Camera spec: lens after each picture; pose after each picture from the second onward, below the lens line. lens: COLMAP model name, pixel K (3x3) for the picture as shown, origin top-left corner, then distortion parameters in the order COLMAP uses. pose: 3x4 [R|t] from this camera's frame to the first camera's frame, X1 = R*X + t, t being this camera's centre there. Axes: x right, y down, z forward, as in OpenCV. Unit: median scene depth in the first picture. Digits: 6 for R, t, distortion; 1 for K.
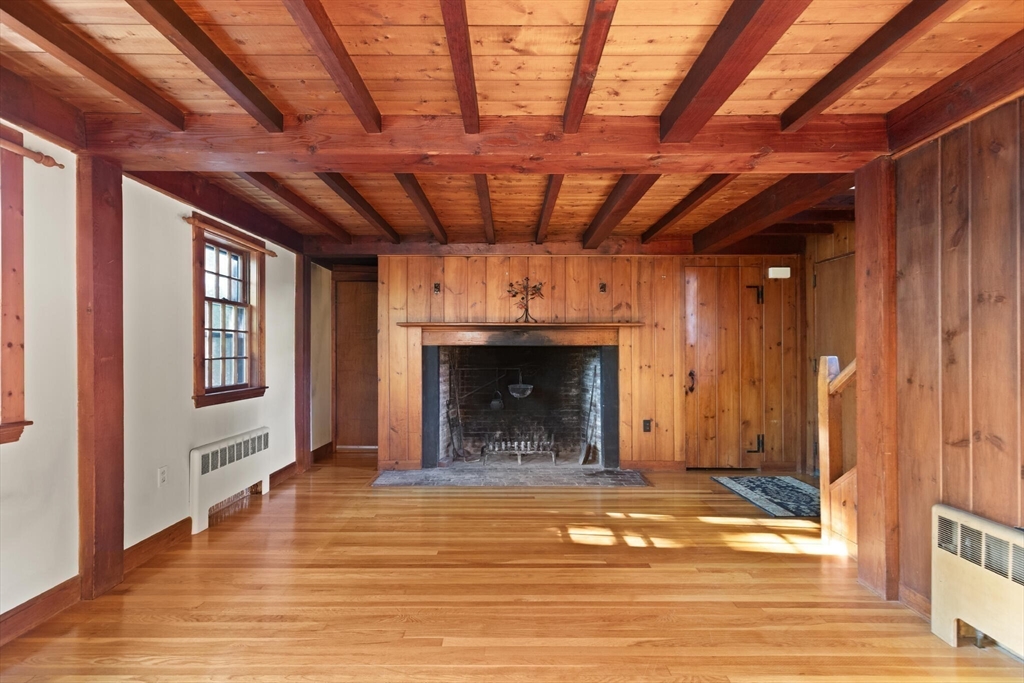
lens RADIAL K [[466.1, 0, 515.3], [0, 466.1, 348.1], [0, 0, 1]] dist [0.009032, -0.003286]
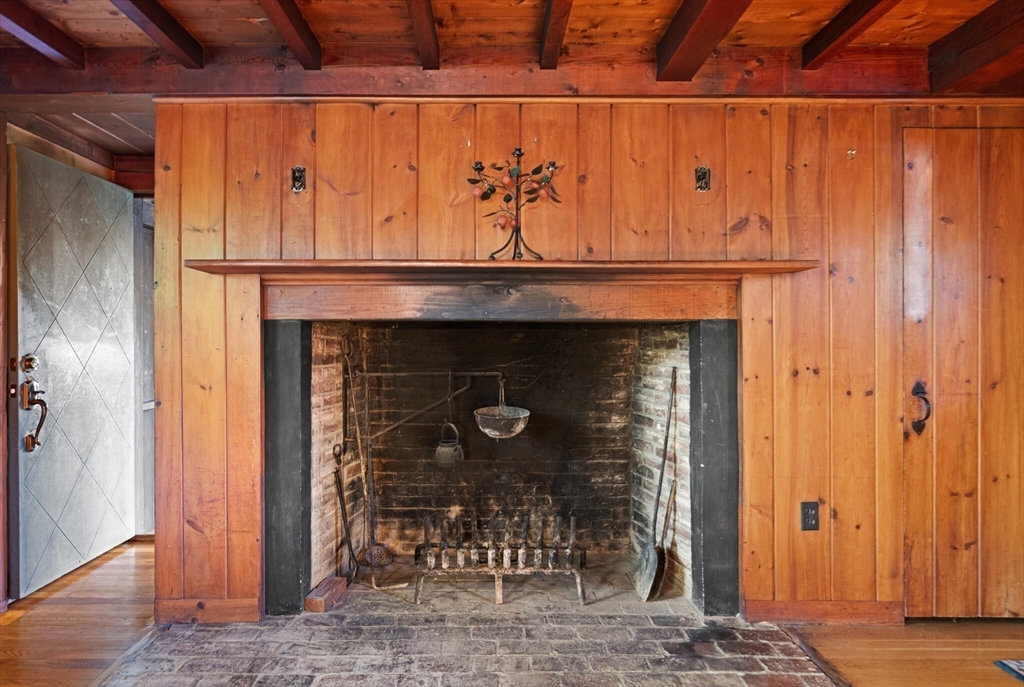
lens RADIAL K [[522.7, 0, 500.9], [0, 522.7, 338.6], [0, 0, 1]] dist [0.004563, -0.000074]
pose [[0.999973, 0.000836, 0.007332, 0.007021], [-0.000883, 0.999979, 0.006494, 0.007883], [-0.007327, -0.006500, 0.999952, 0.539333]]
